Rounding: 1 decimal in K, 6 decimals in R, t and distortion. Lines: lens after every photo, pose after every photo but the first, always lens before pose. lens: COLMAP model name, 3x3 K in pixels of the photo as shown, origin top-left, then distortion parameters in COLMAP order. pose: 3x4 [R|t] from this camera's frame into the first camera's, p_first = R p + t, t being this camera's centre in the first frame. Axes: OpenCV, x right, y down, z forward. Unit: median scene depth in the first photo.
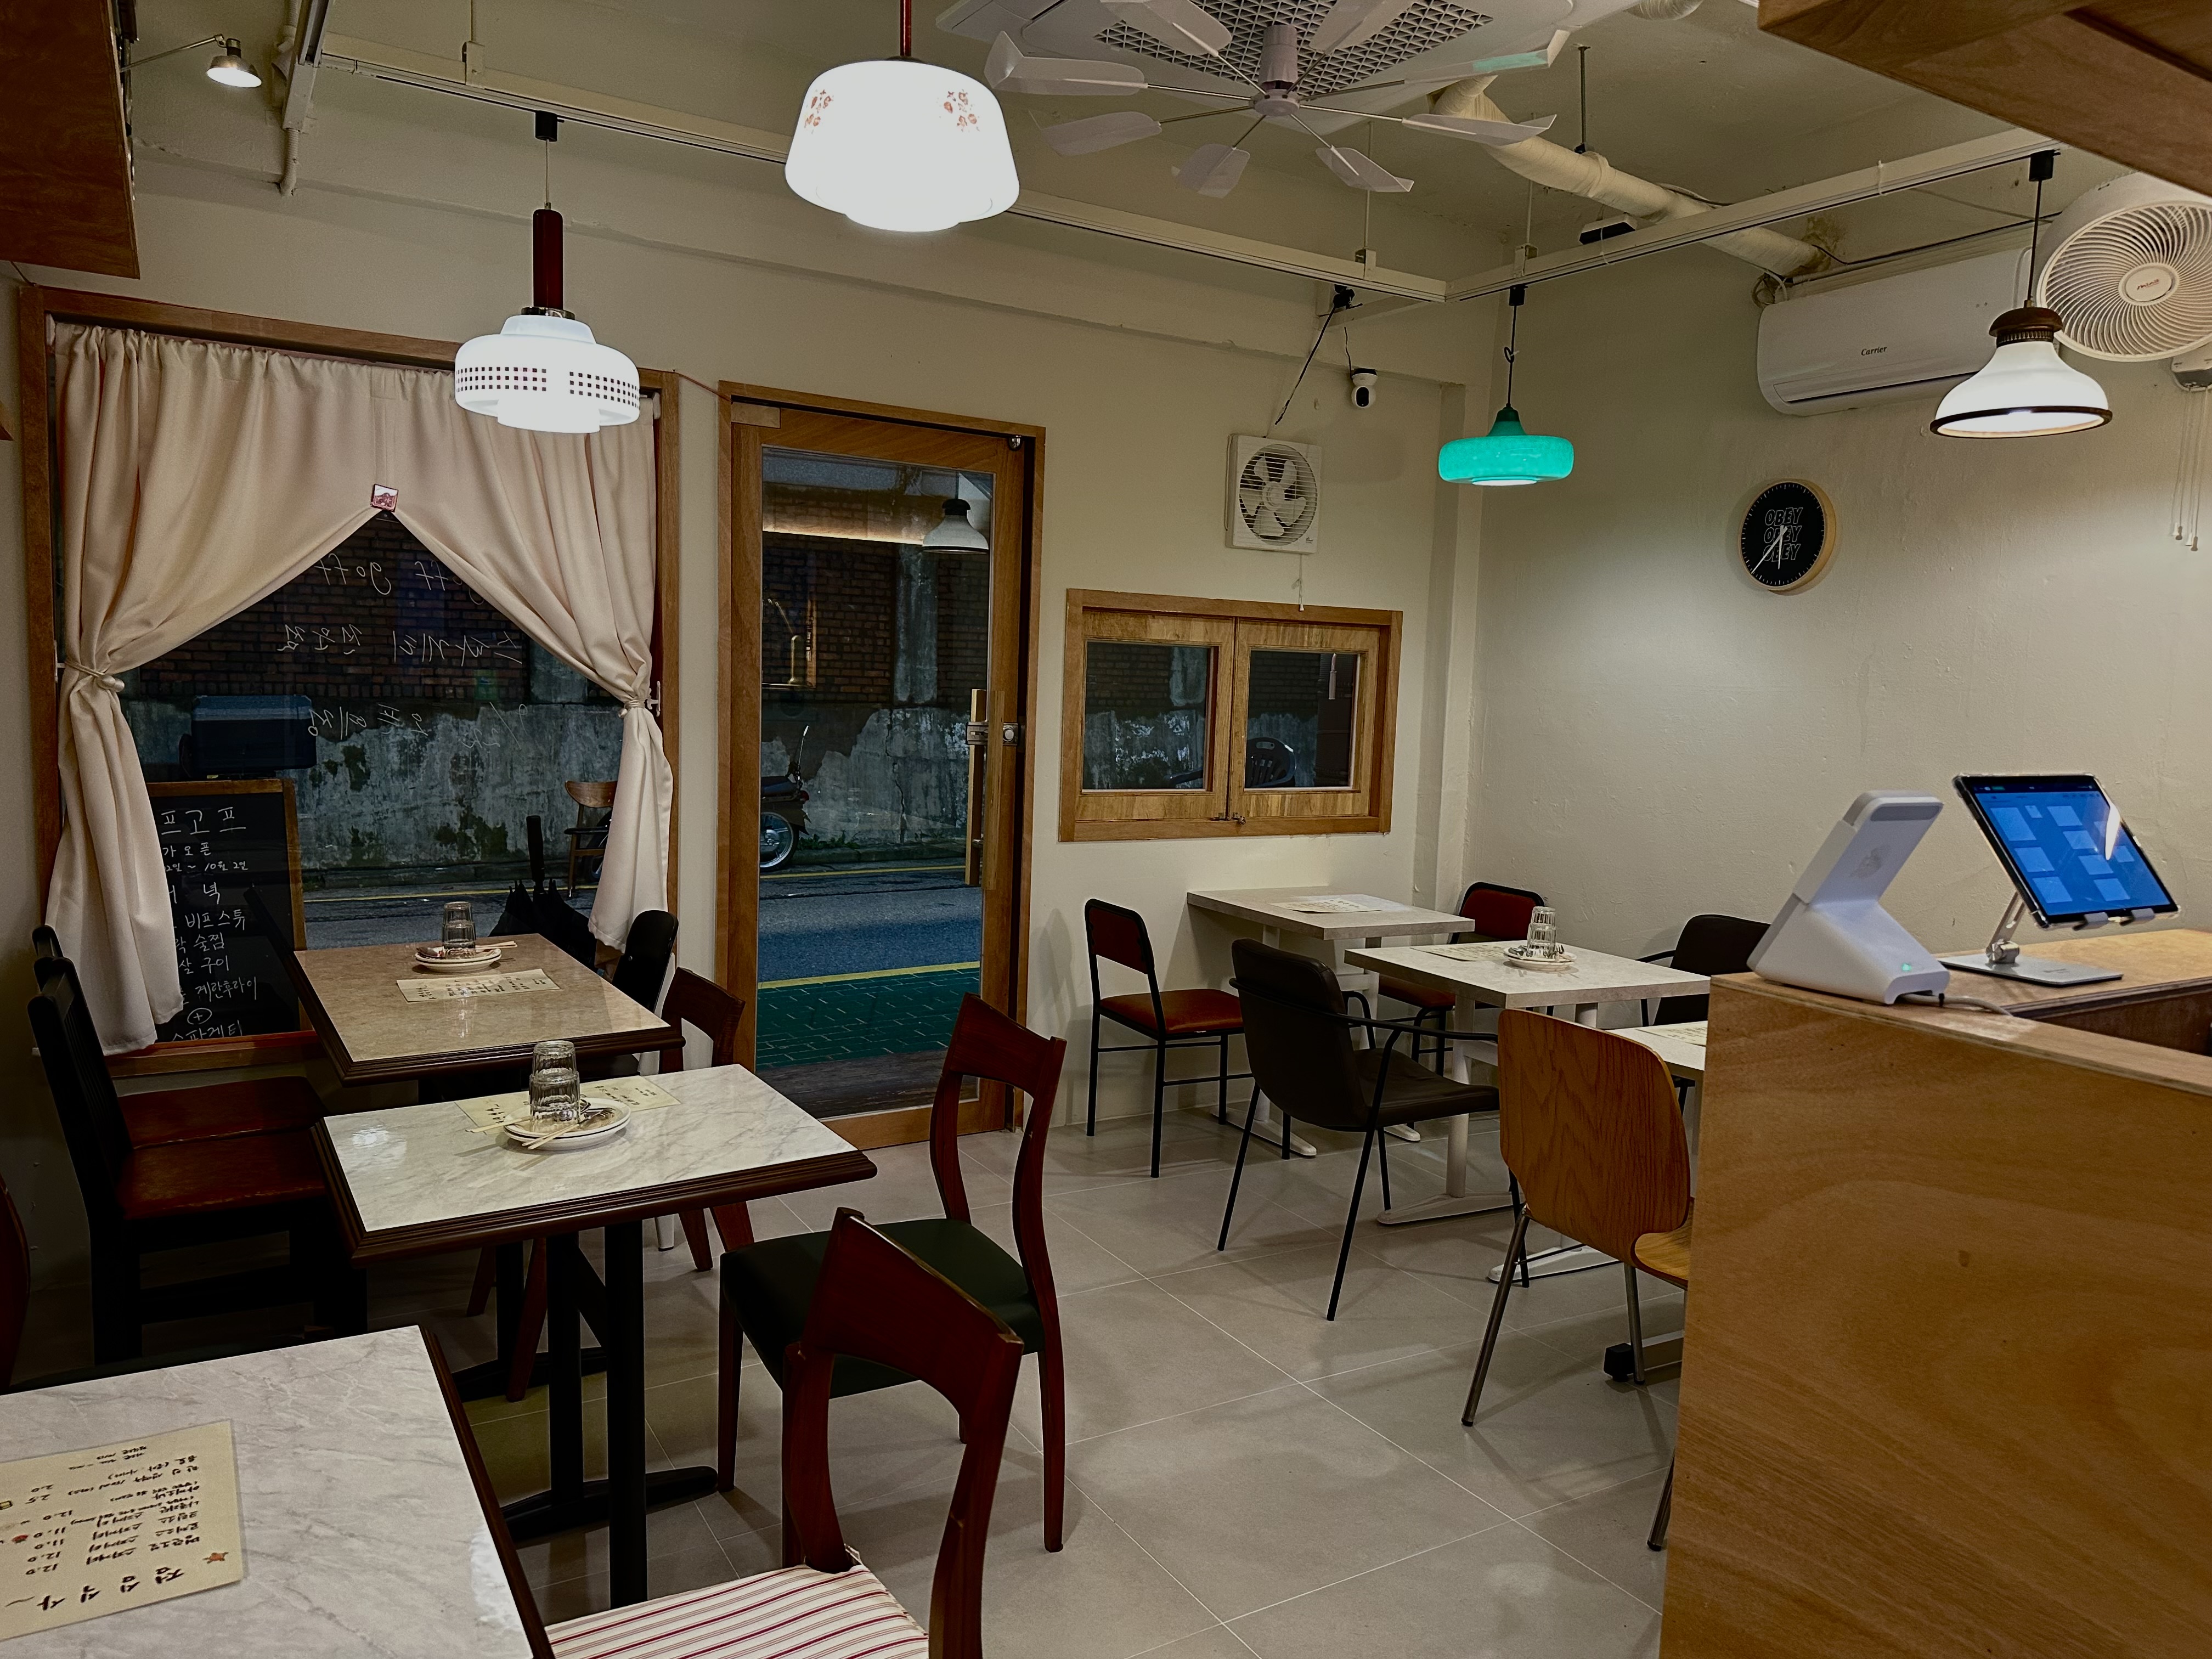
lens RADIAL K [[1555.0, 0, 1120.9], [0, 1555.0, 839.4], [0, 0, 1]] dist [0.115263, -0.160430]
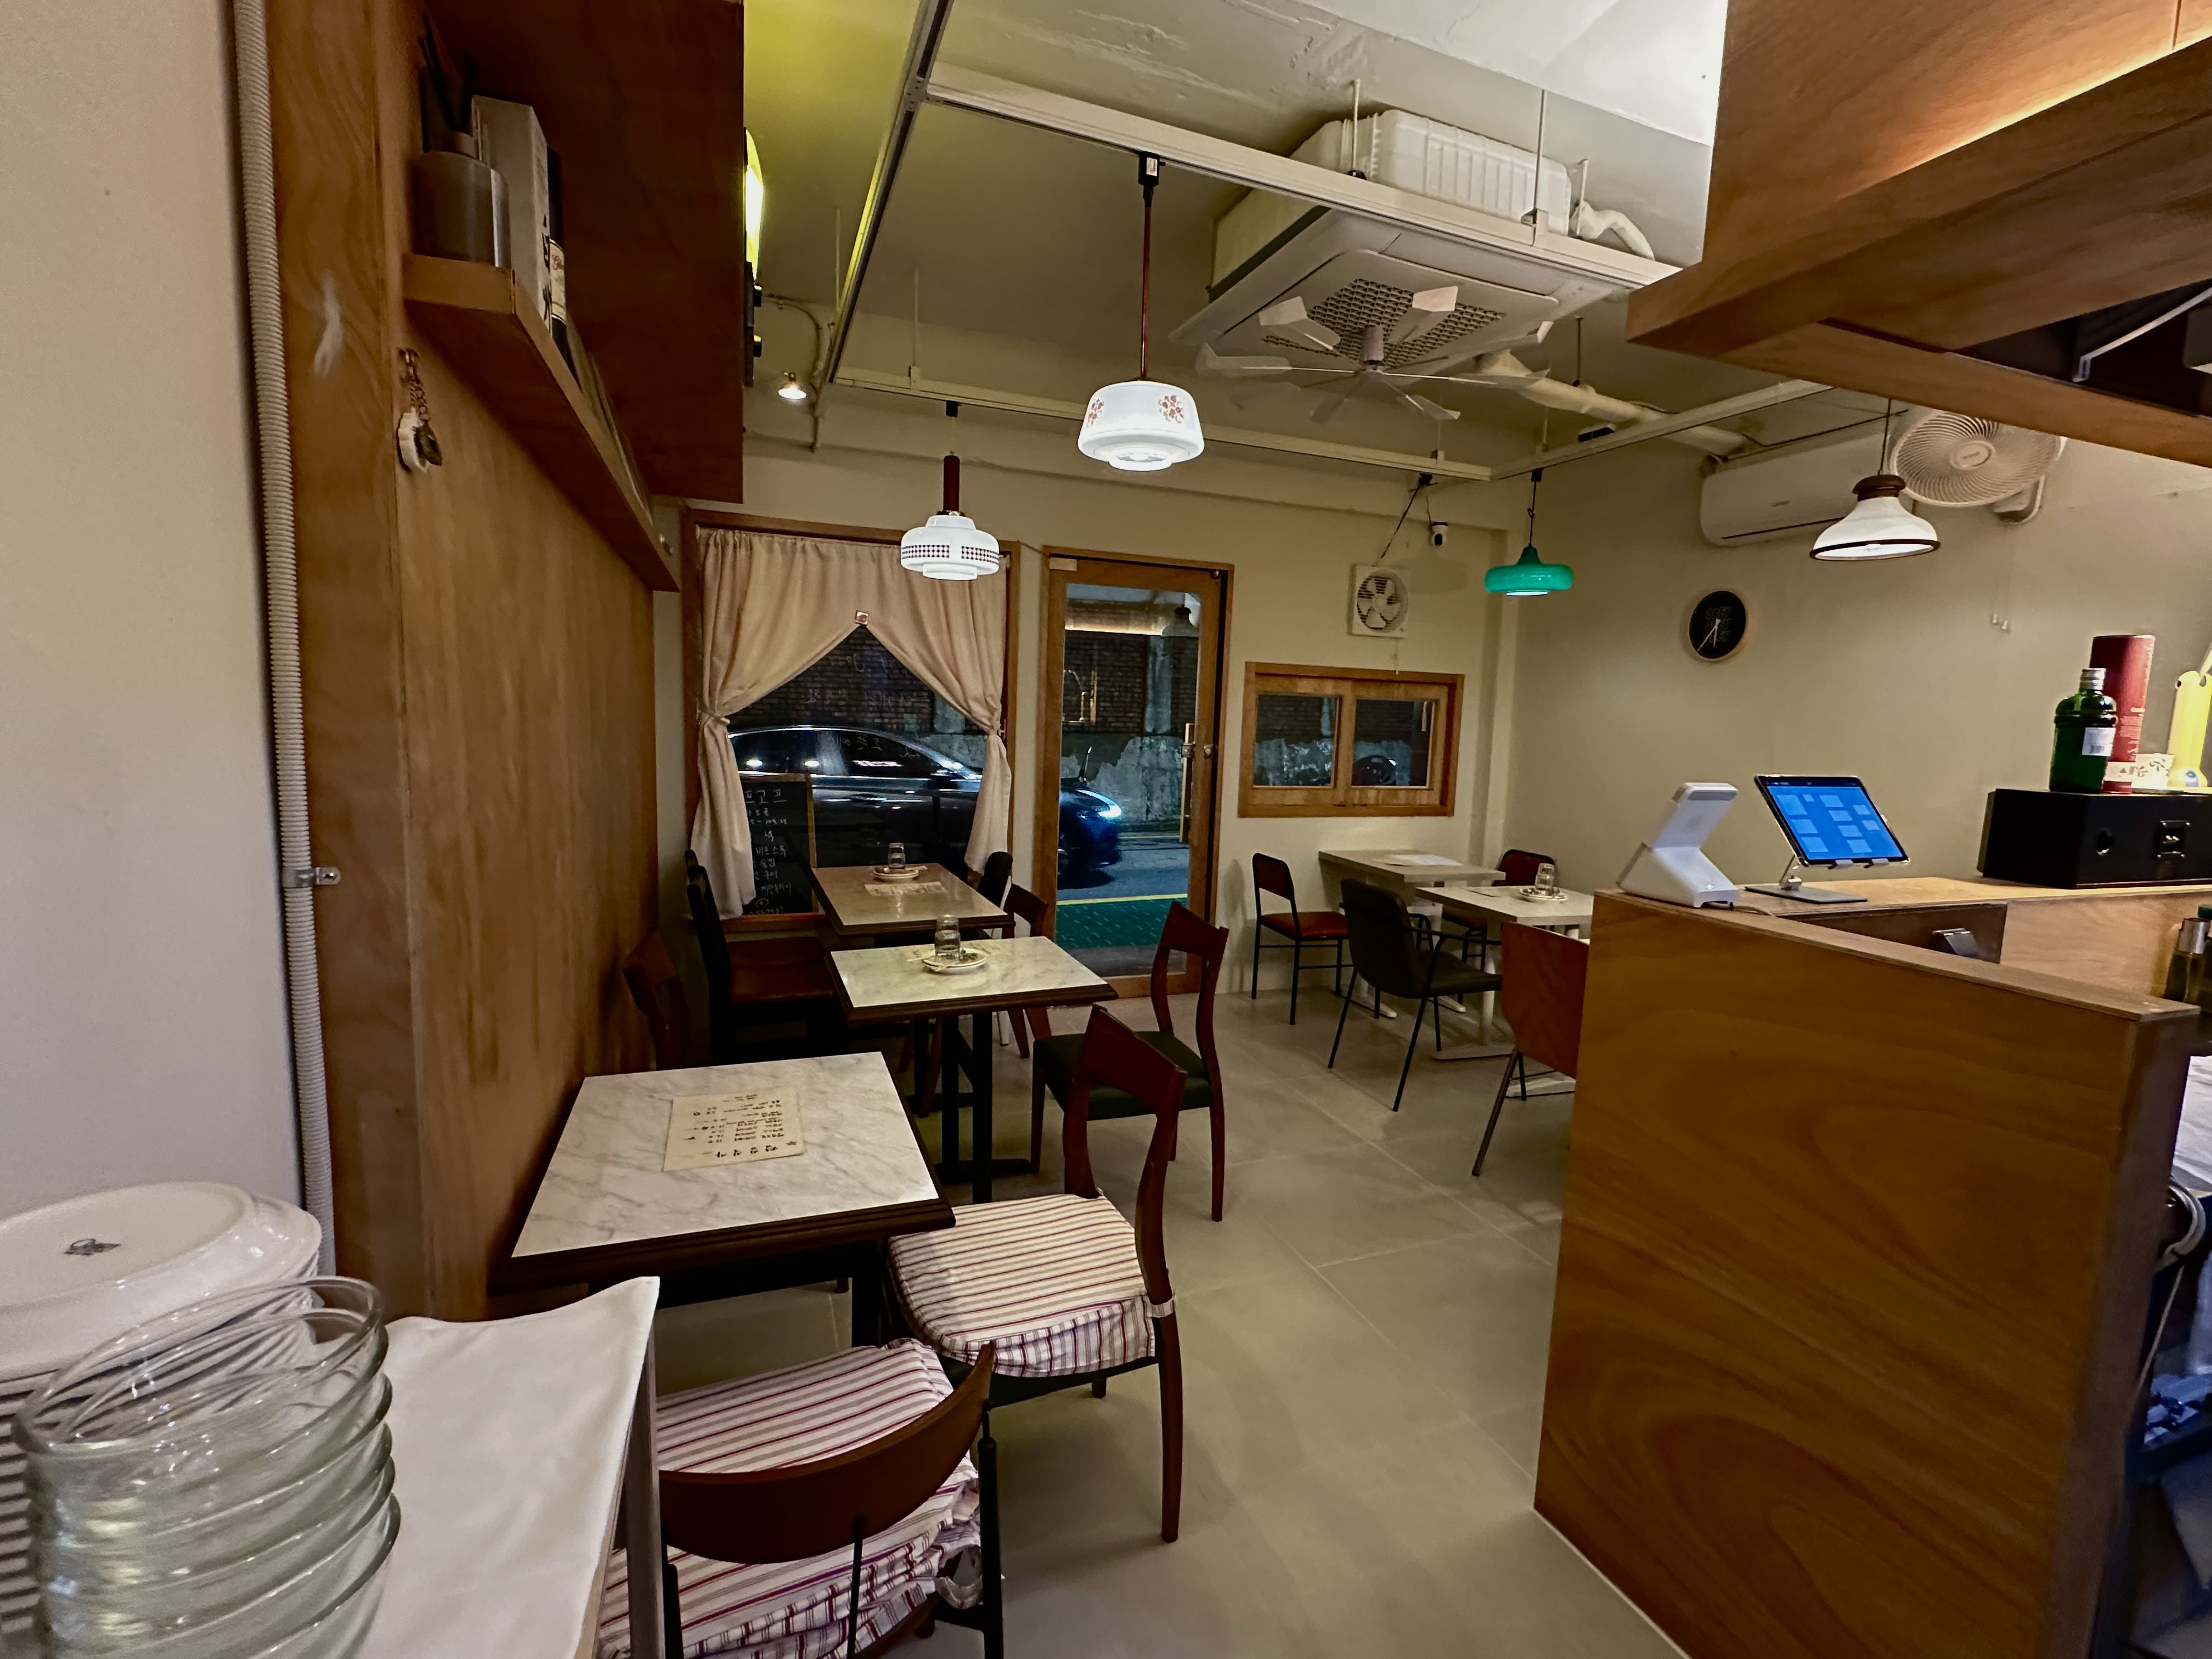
lens RADIAL K [[1000.3, 0, 1102.1], [0, 1000.3, 832.3], [0, 0, 1]] dist [0.000575, -0.000122]
pose [[0.982347, 0.021979, -0.185773, 0.017823], [-0.019923, 0.999718, 0.012927, 0.007403], [0.186005, -0.008998, 0.982508, -0.062256]]
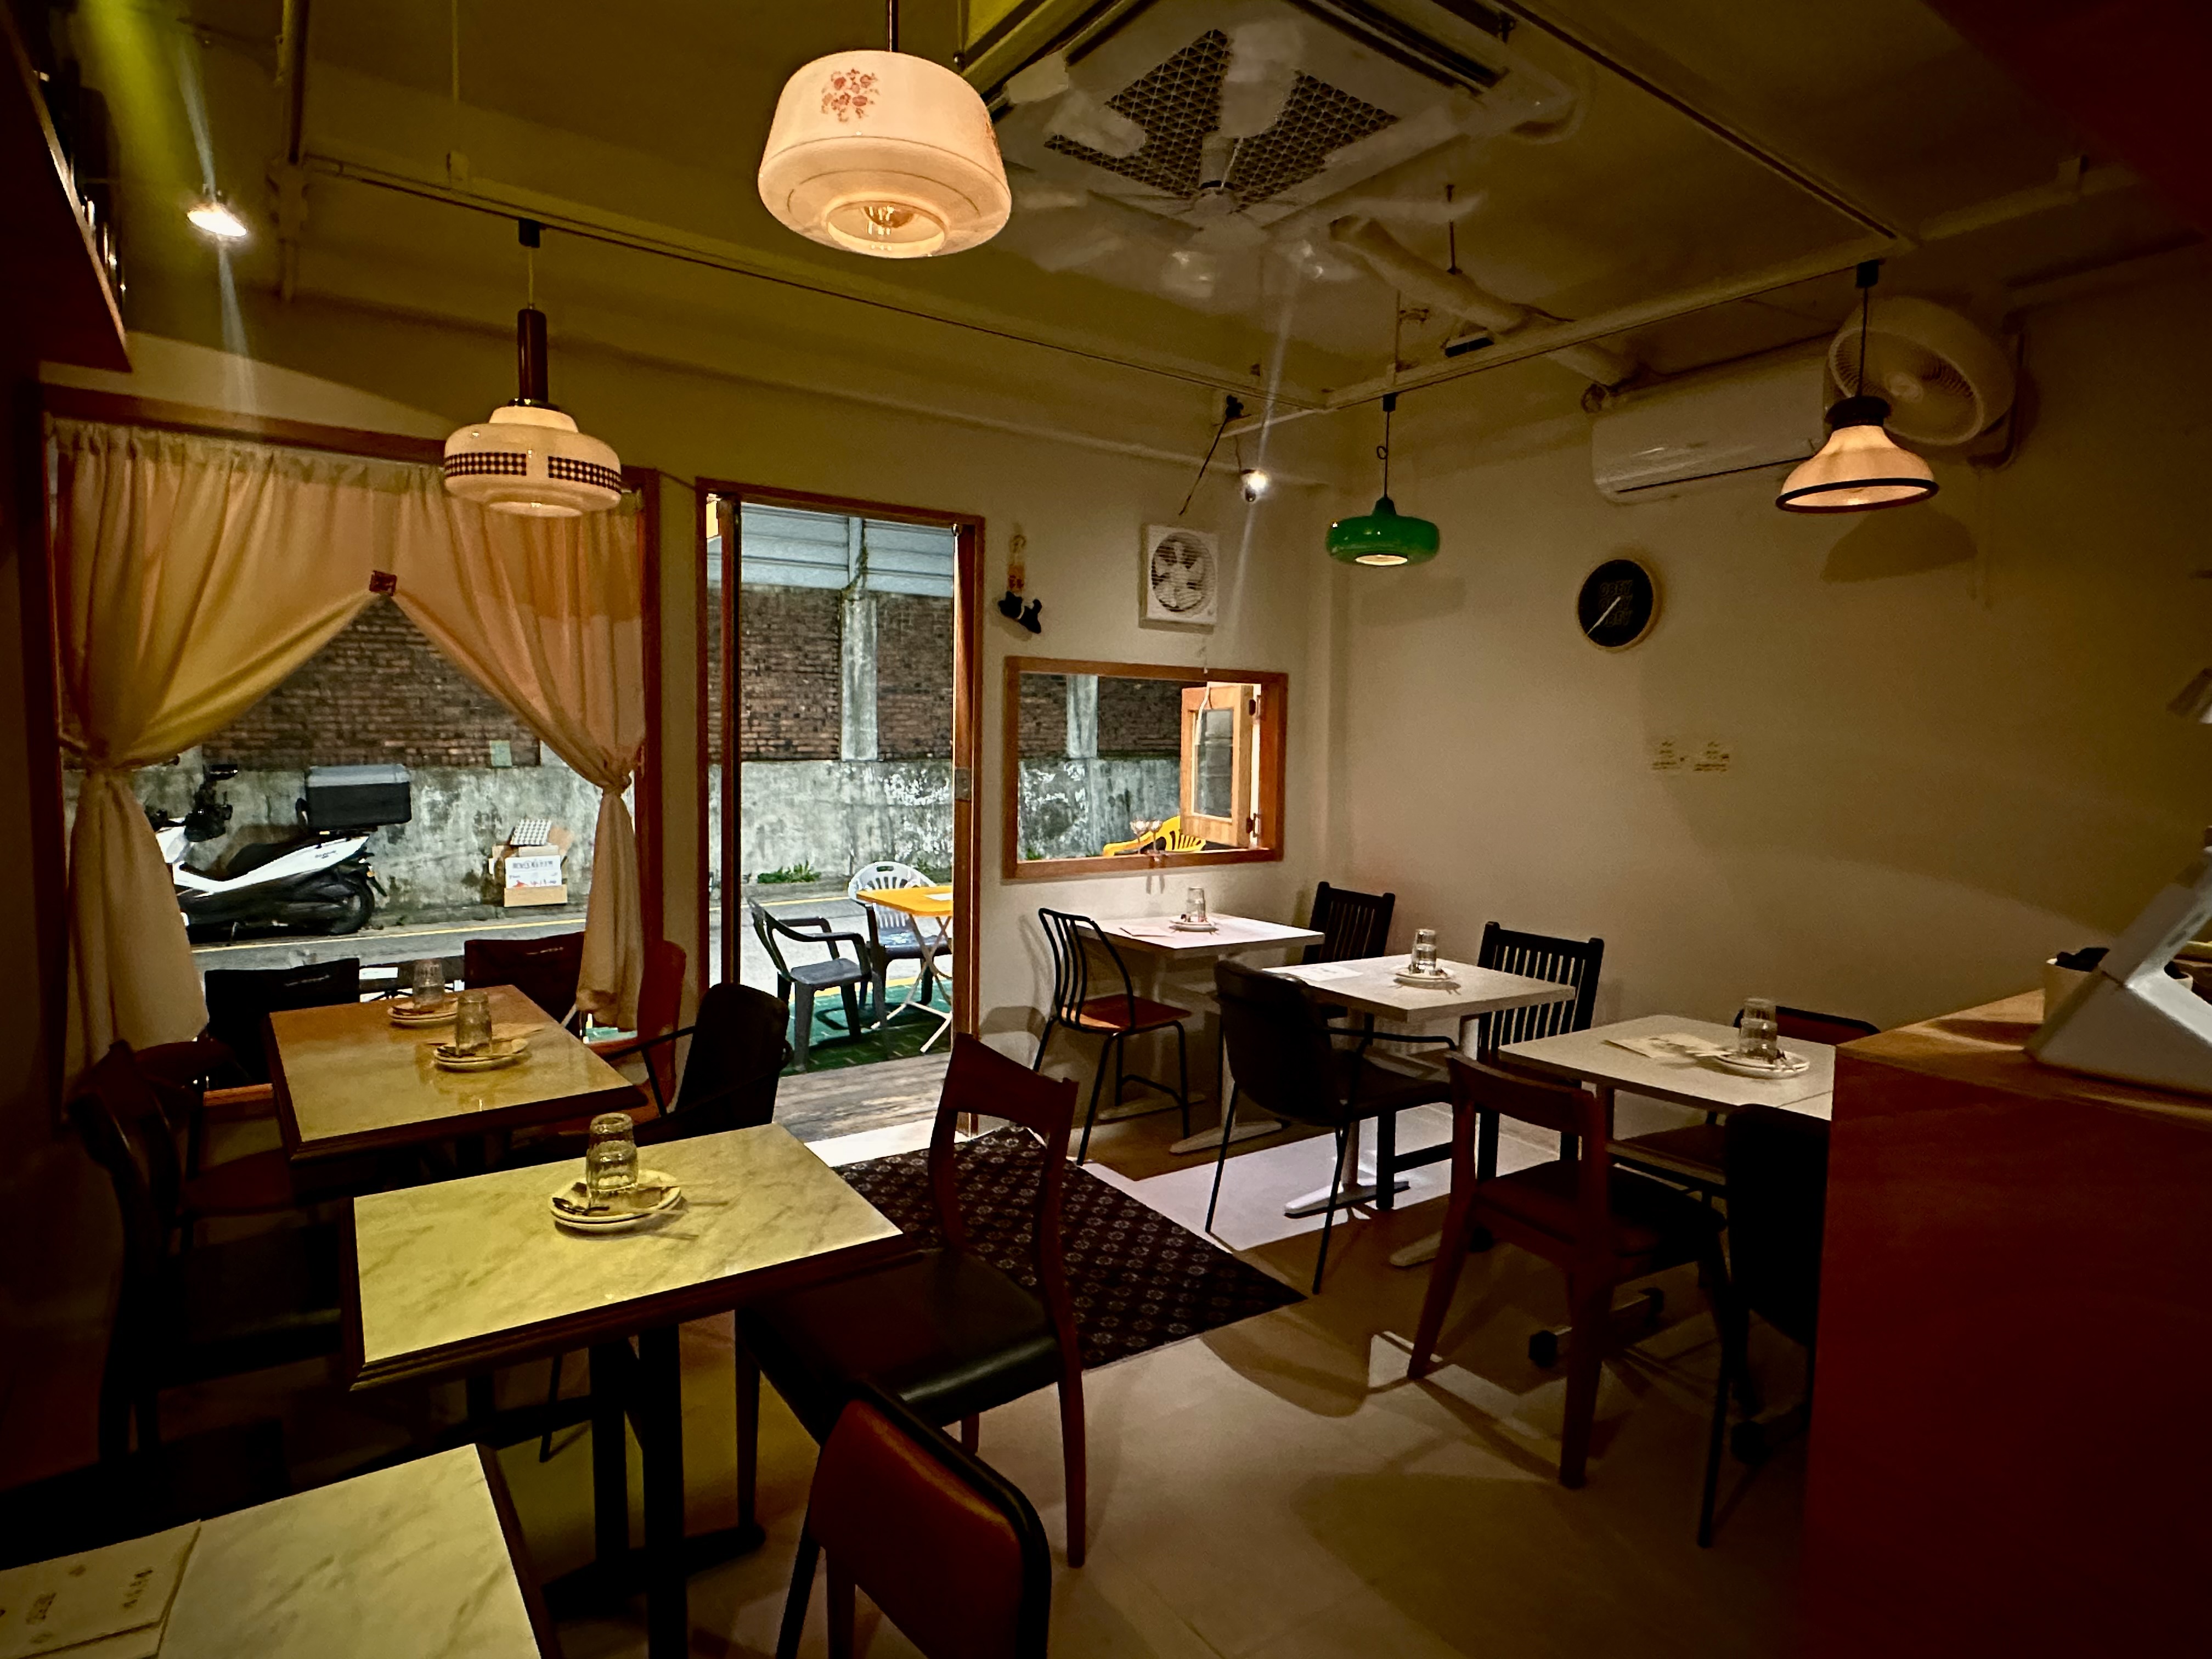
lens RADIAL K [[1226.9, 0, 1105.1], [0, 1226.9, 831.4], [0, 0, 1]] dist [-0.024461, 0.052796]
pose [[0.997197, -0.026326, 0.070040, -0.031994], [0.028050, 0.999324, -0.023753, -0.010001], [-0.069367, 0.025651, 0.997261, 0.116660]]
